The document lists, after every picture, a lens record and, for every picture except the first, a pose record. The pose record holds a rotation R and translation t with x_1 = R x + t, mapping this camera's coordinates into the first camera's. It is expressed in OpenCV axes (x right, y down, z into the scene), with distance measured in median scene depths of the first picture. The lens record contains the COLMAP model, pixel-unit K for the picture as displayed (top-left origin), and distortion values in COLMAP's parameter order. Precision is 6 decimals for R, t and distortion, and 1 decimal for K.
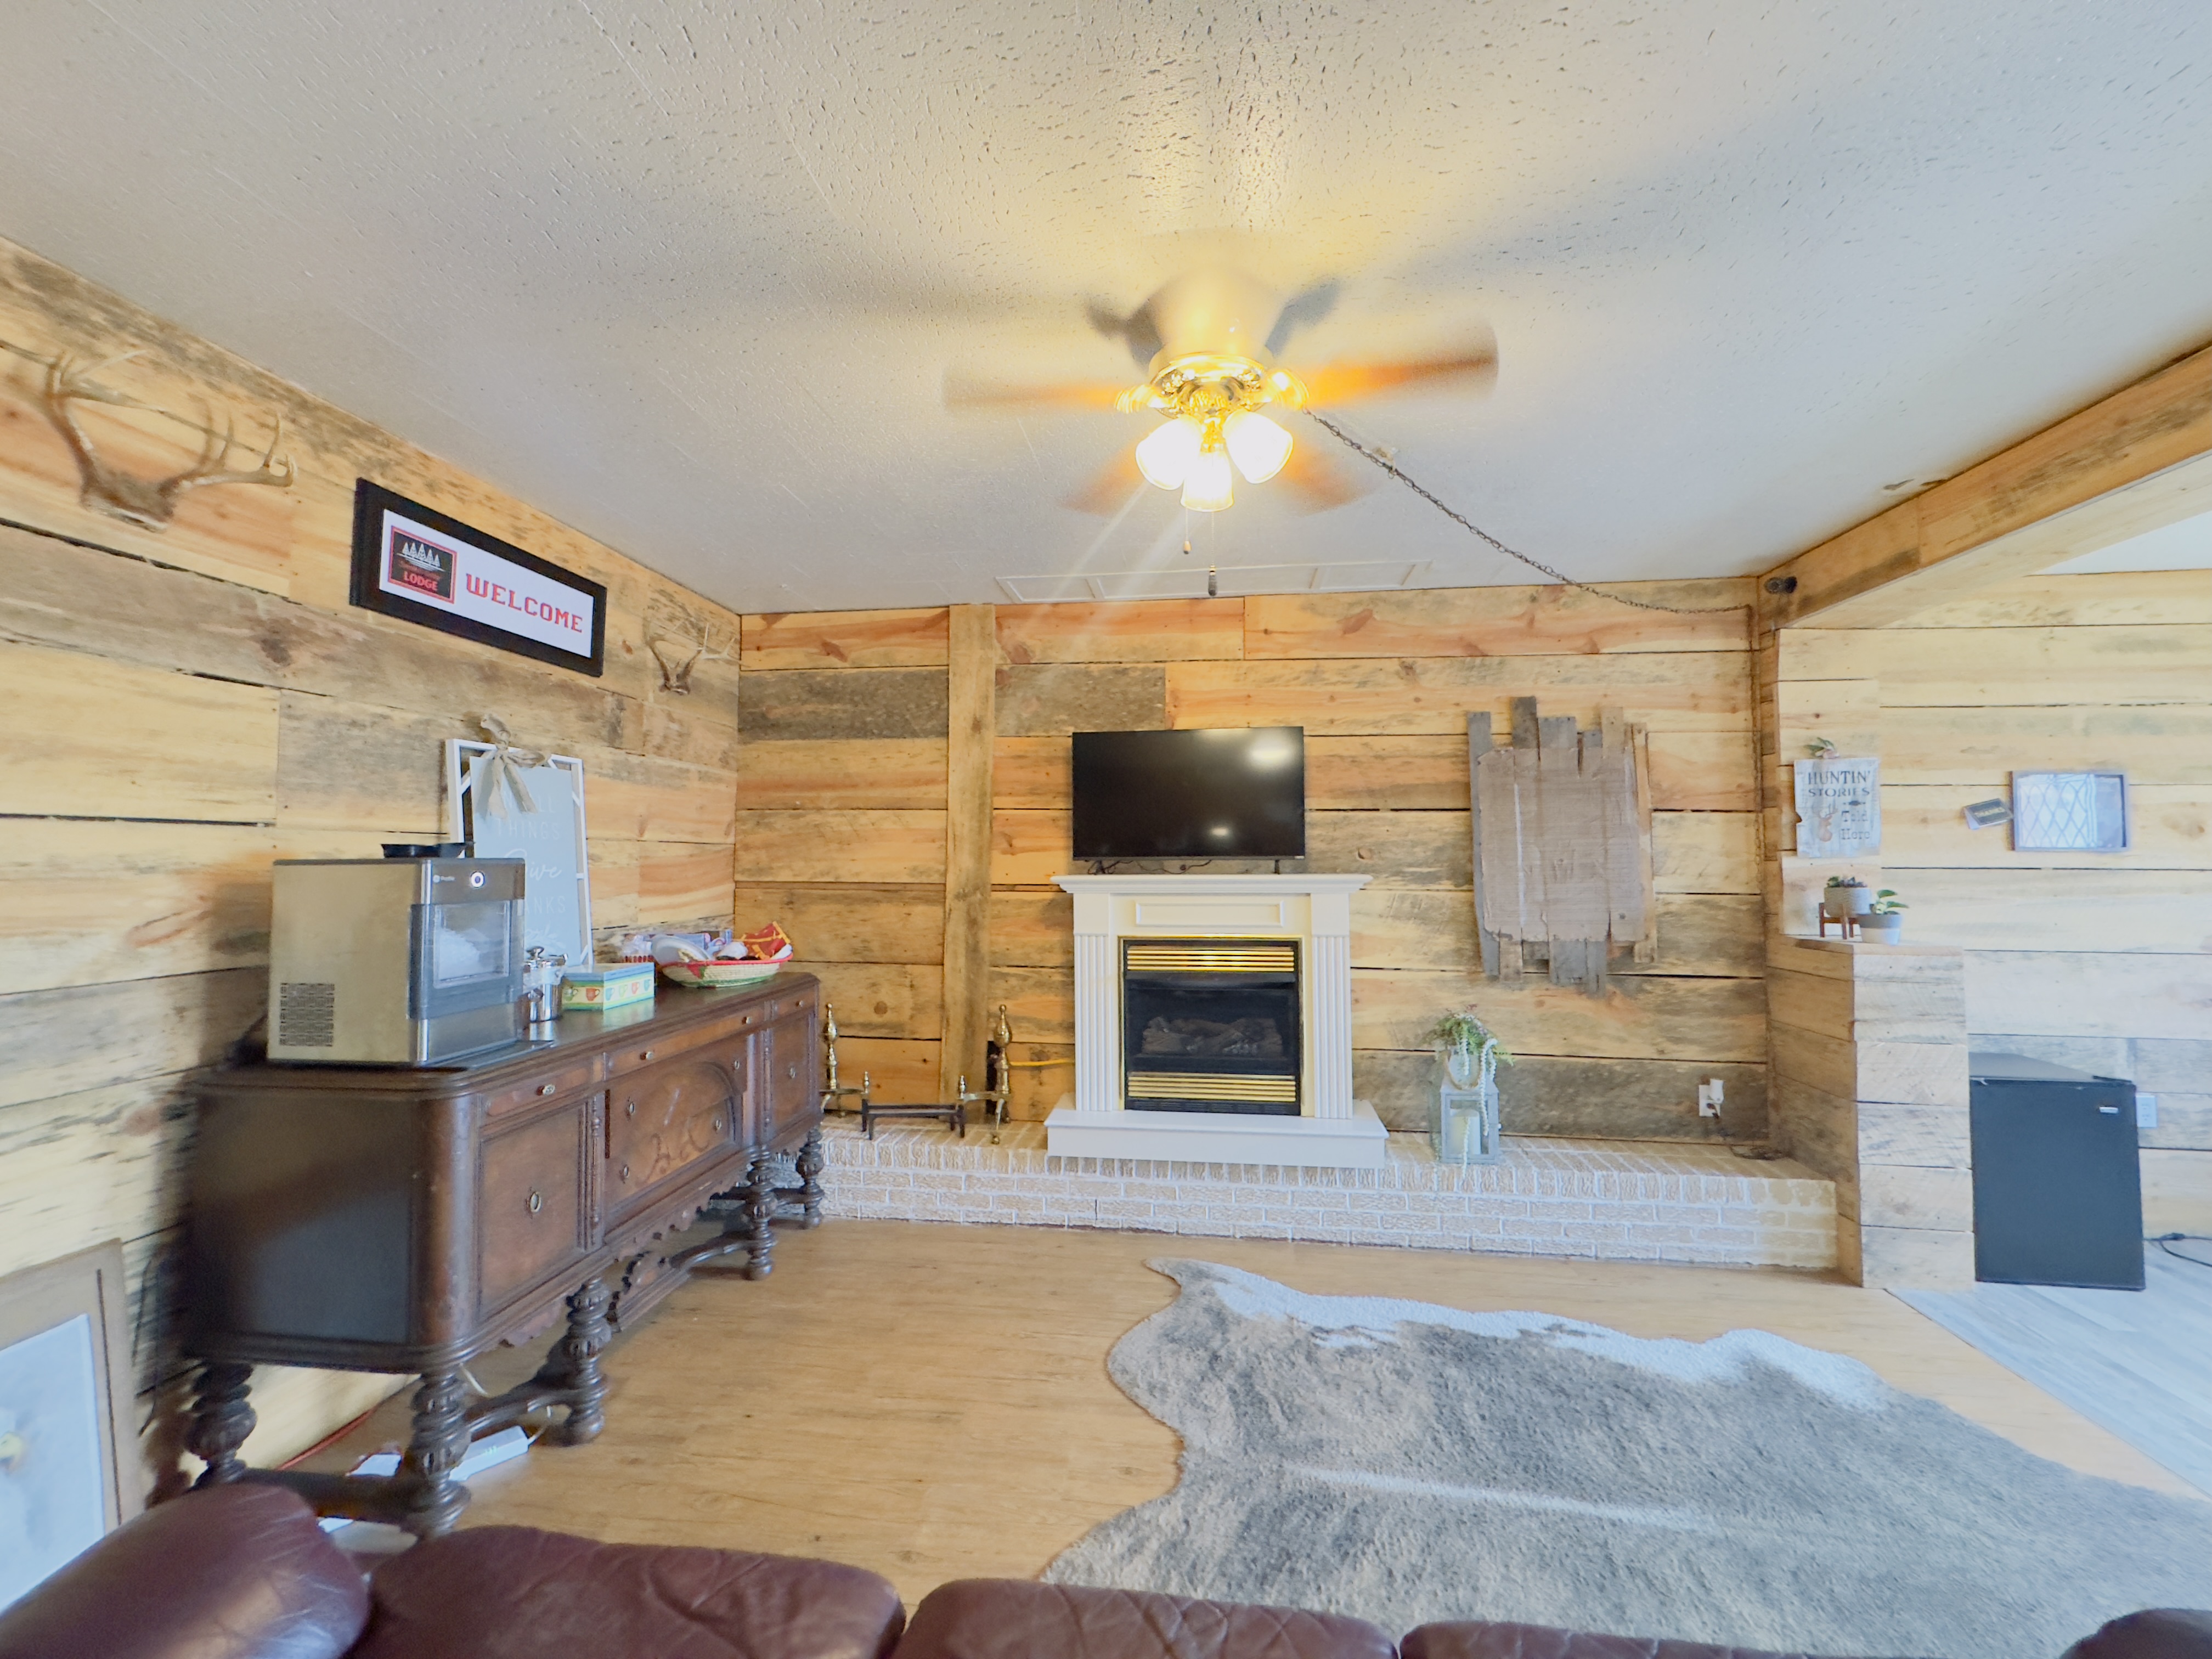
lens RADIAL K [[890.1, 0, 1095.4], [0, 890.1, 824.7], [0, 0, 1]] dist [-0.002132, 0.000909]
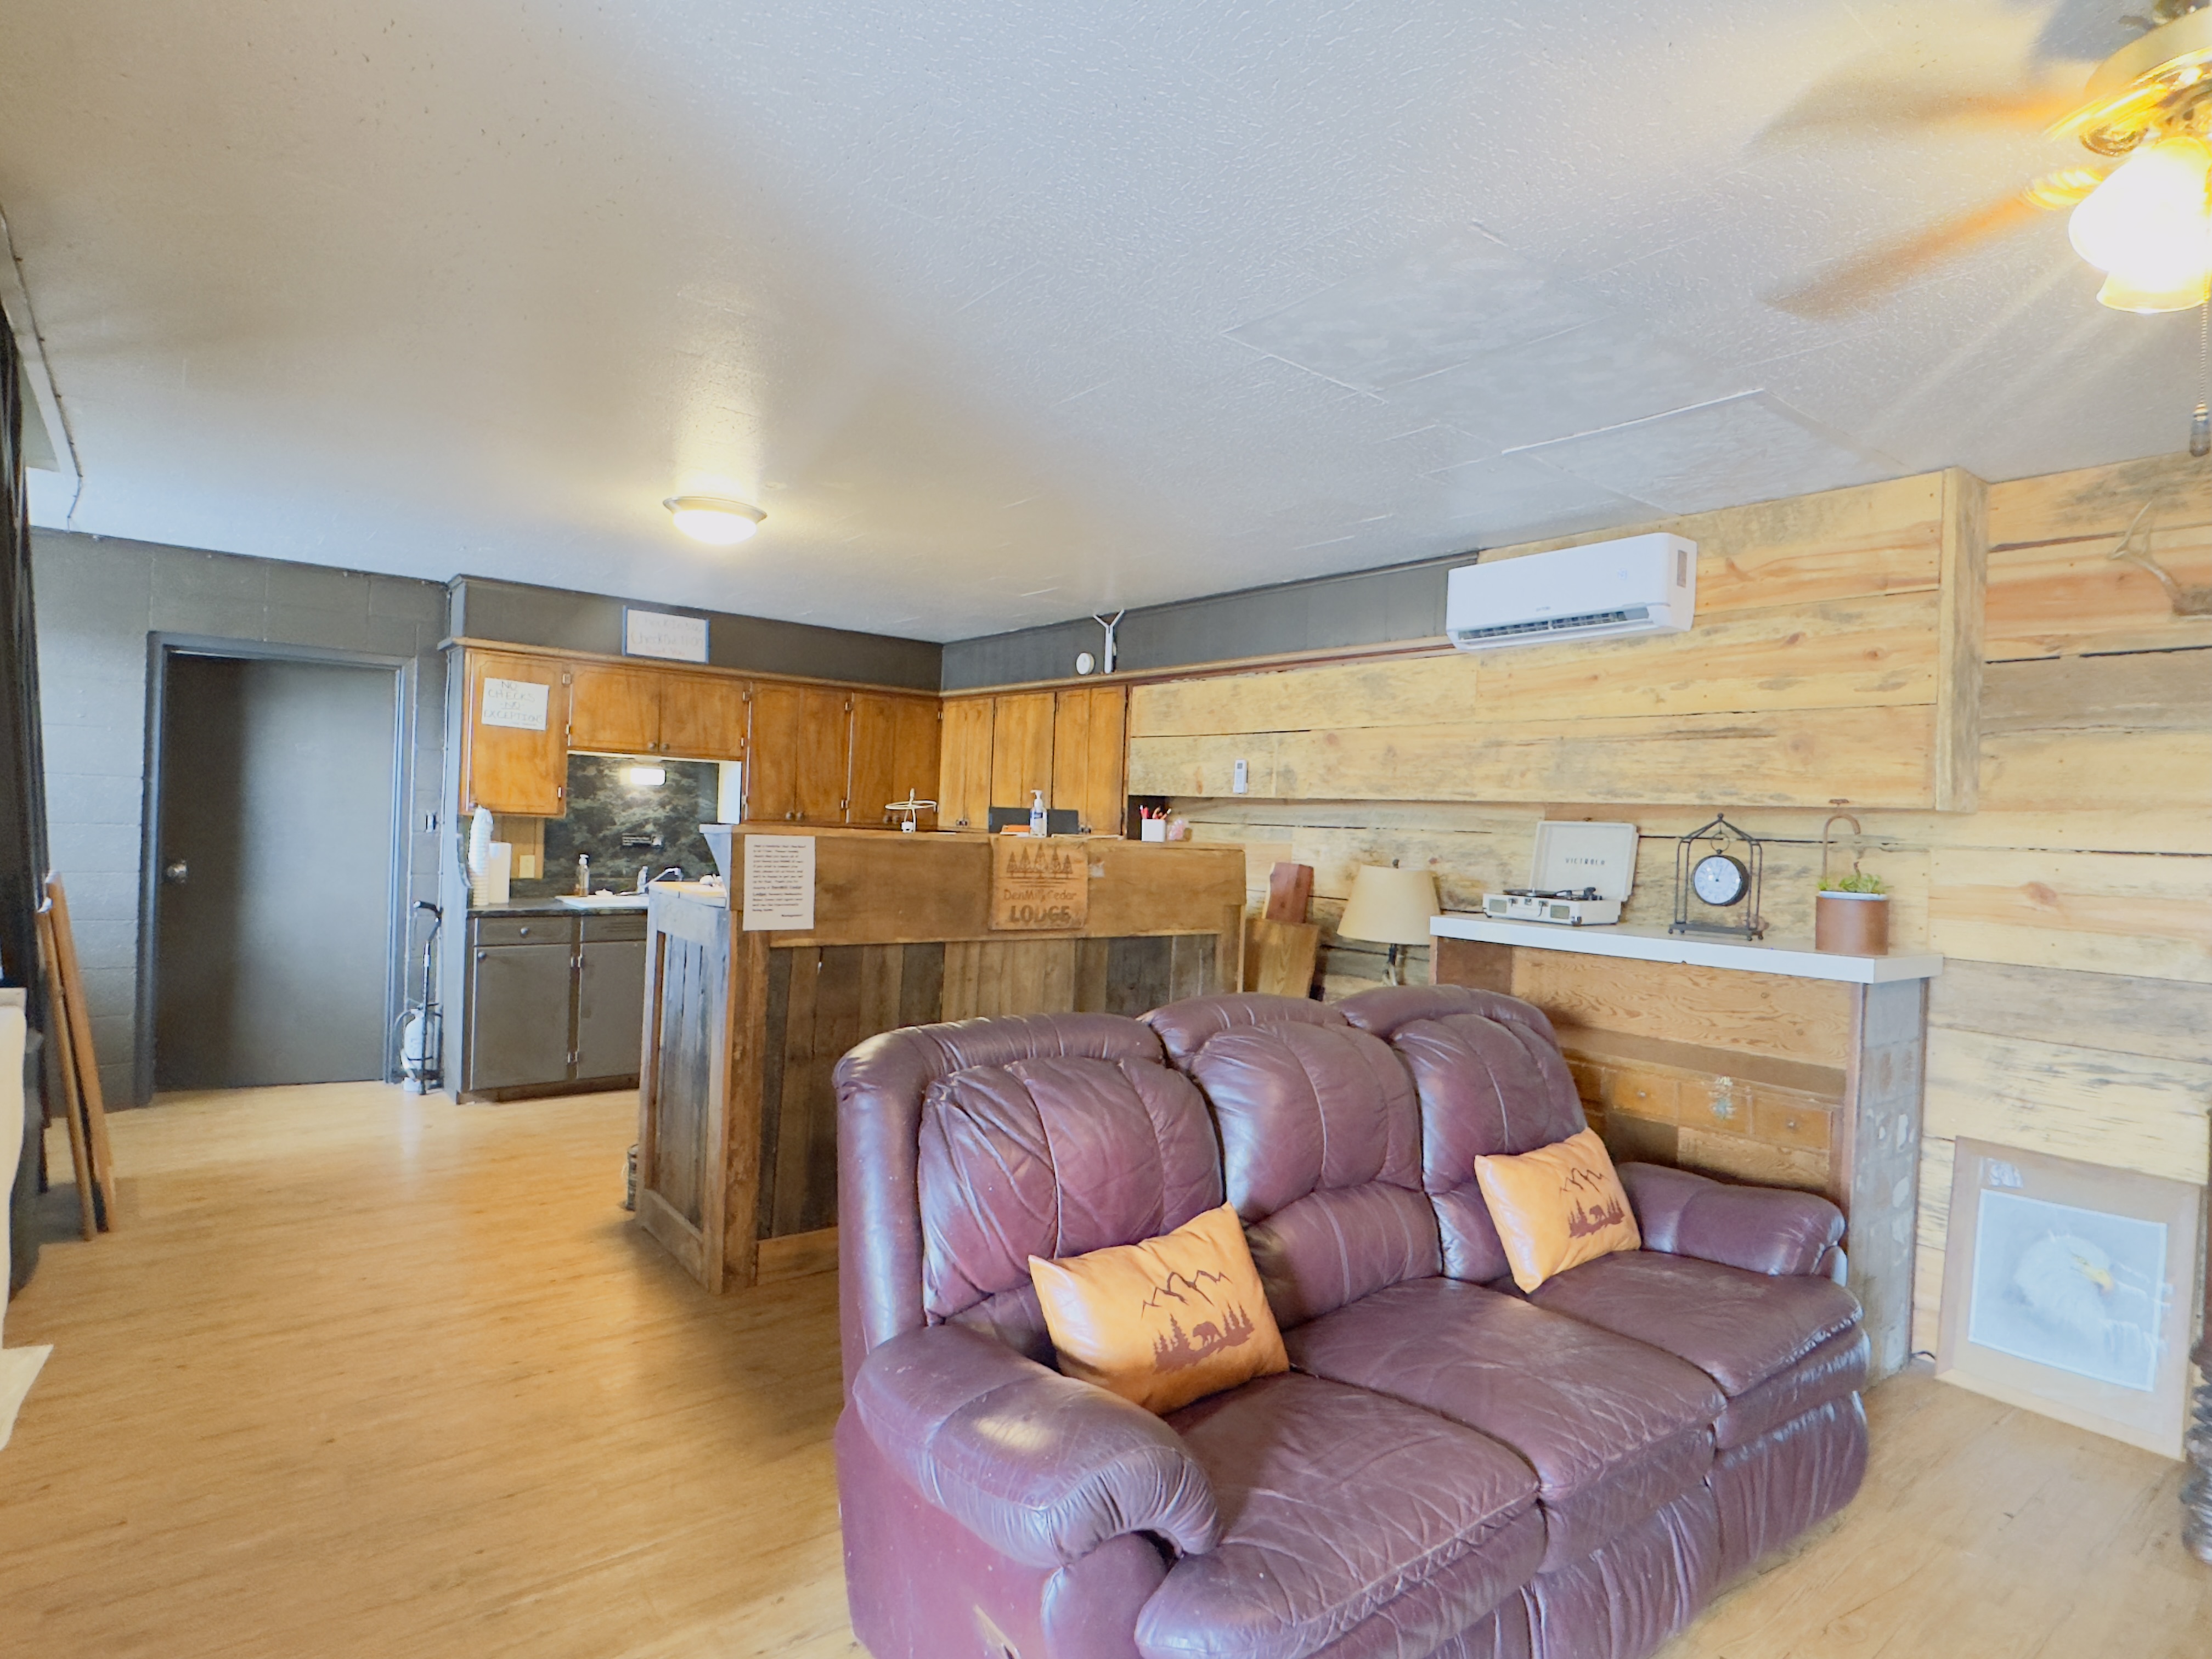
lens RADIAL K [[1199.4, 0, 1109.8], [0, 1199.4, 824.6], [0, 0, 1]] dist [0.000196, 0.000391]
pose [[-0.695441, -0.029917, -0.717960, 0.615157], [-0.014334, 0.999512, -0.027765, 0.009746], [0.718440, -0.009018, -0.695530, 0.532723]]
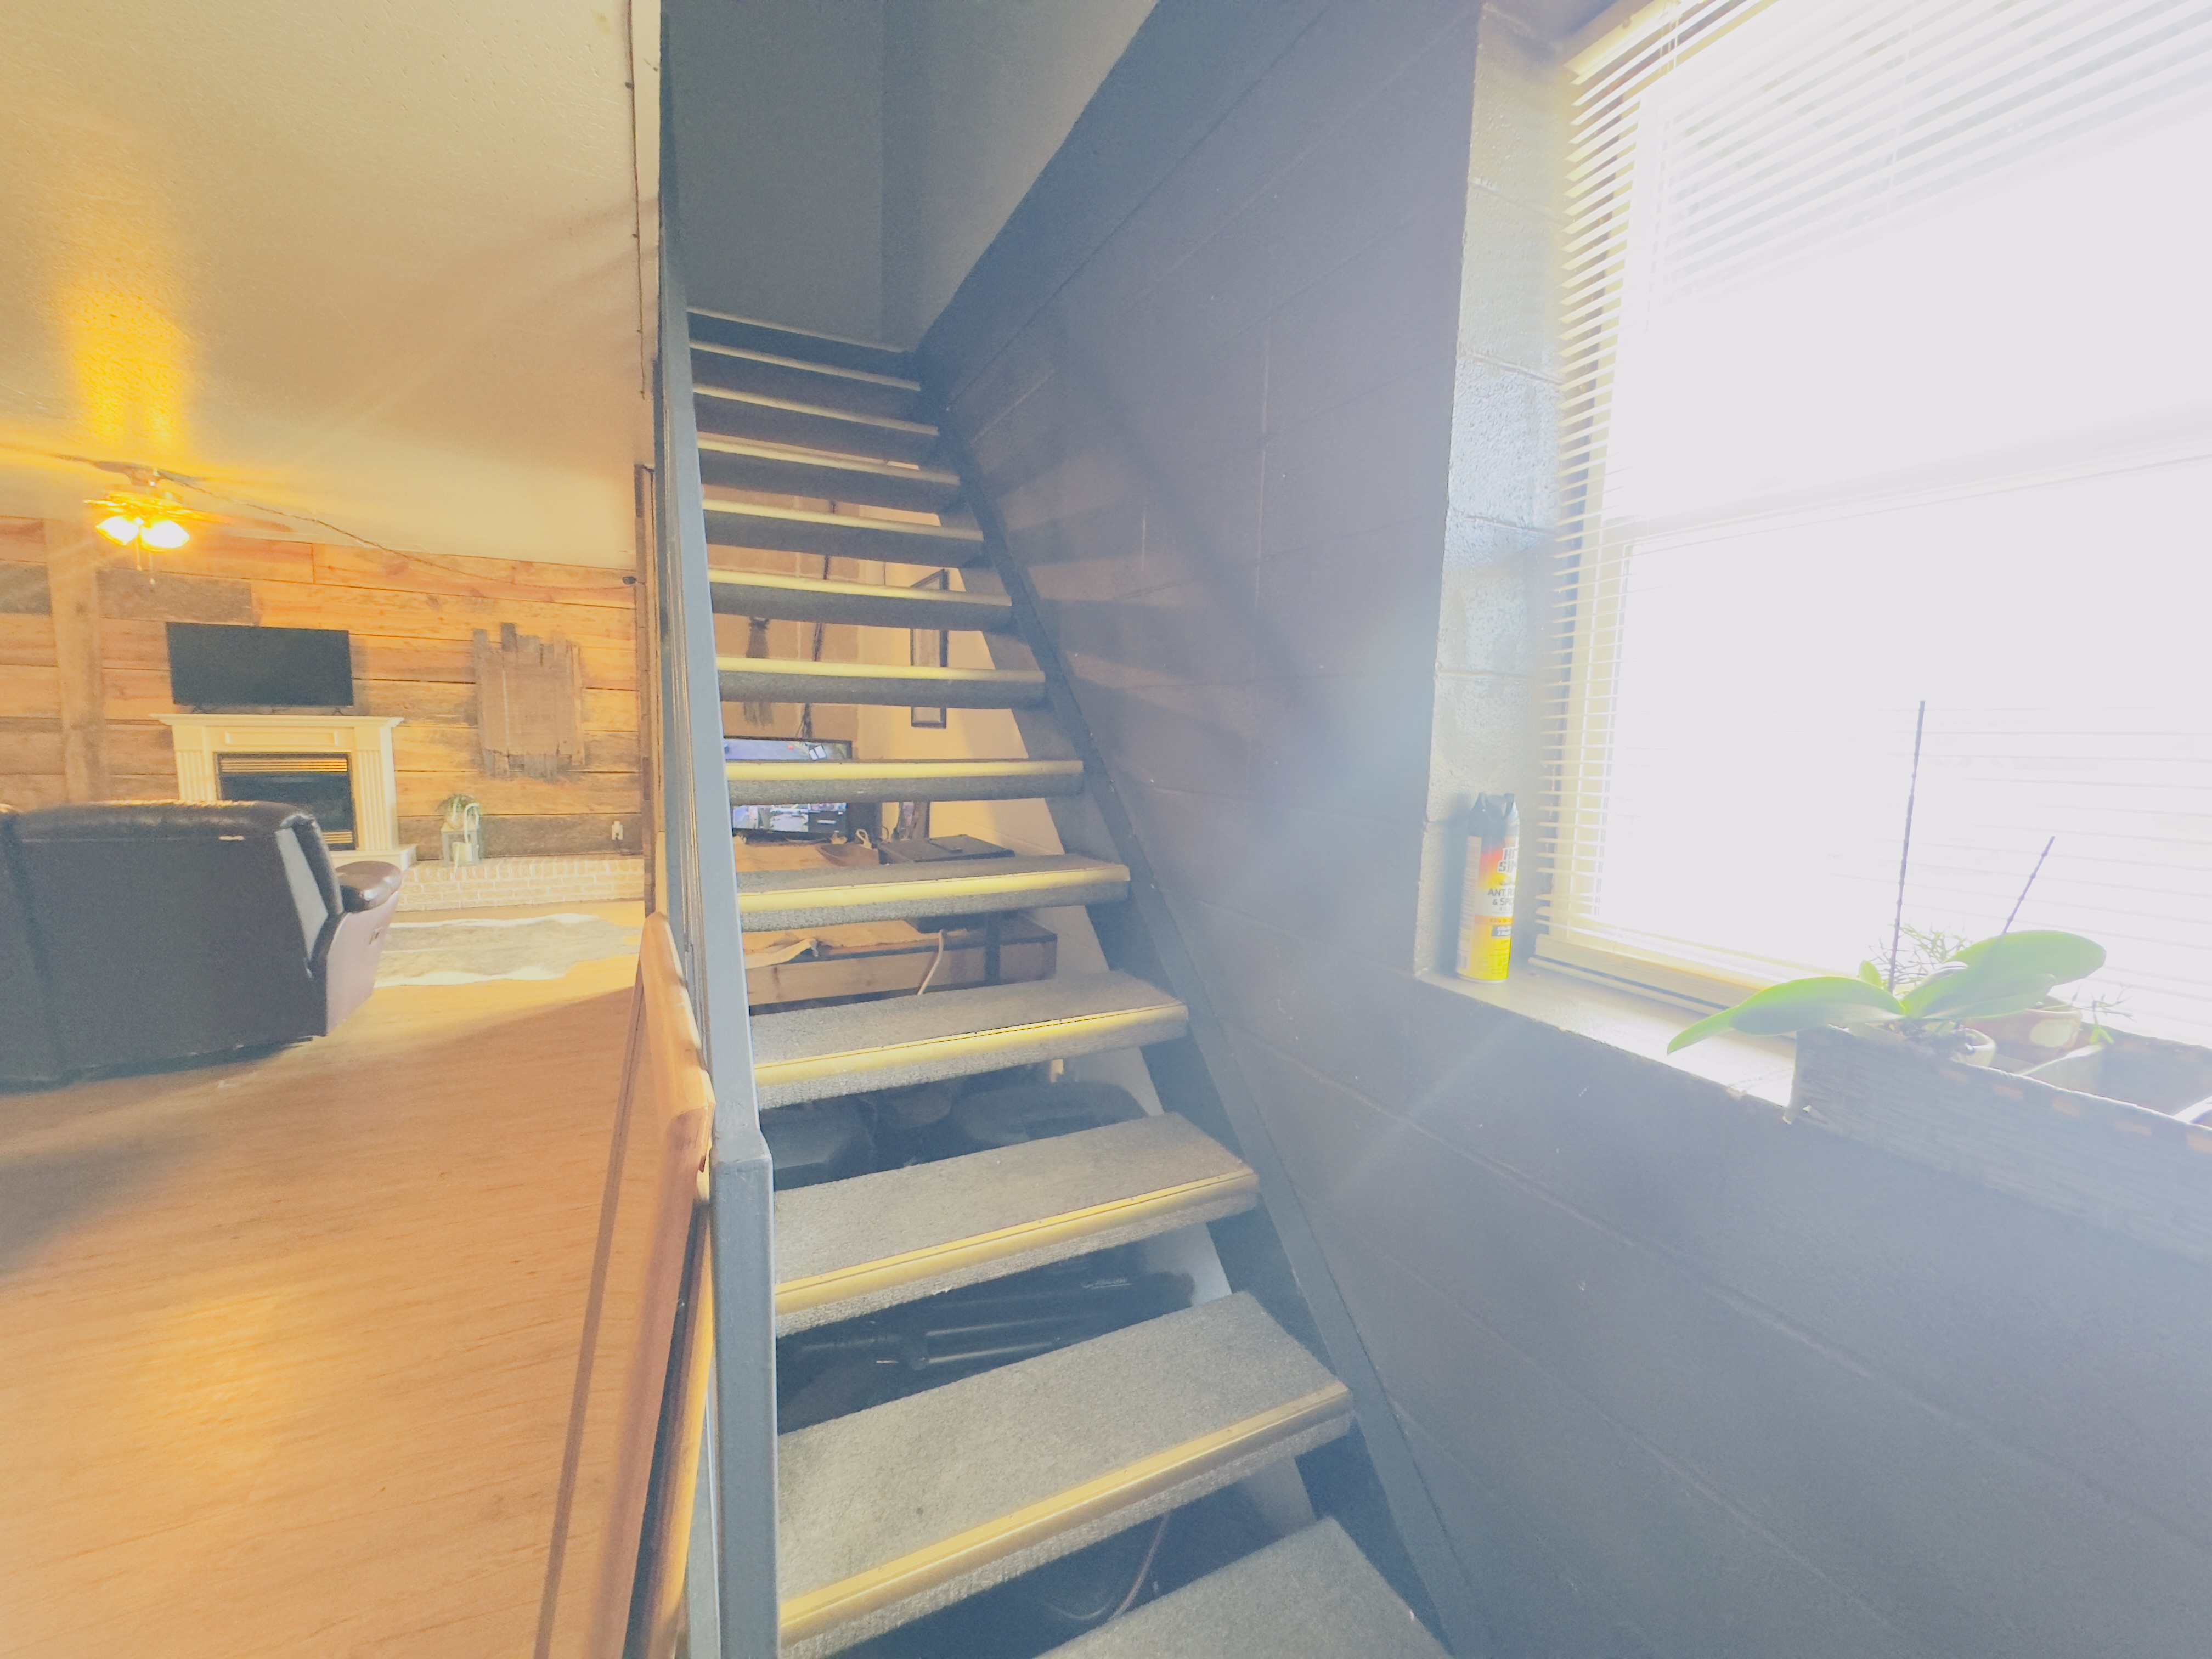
lens RADIAL K [[890.1, 0, 1103.0], [0, 890.1, 823.3], [0, 0, 1]] dist [-0.002132, 0.000909]
pose [[0.828976, -0.042860, 0.557639, 0.463032], [-0.042845, 0.989263, 0.139728, -0.043487], [-0.557640, -0.139723, 0.818239, -1.264701]]
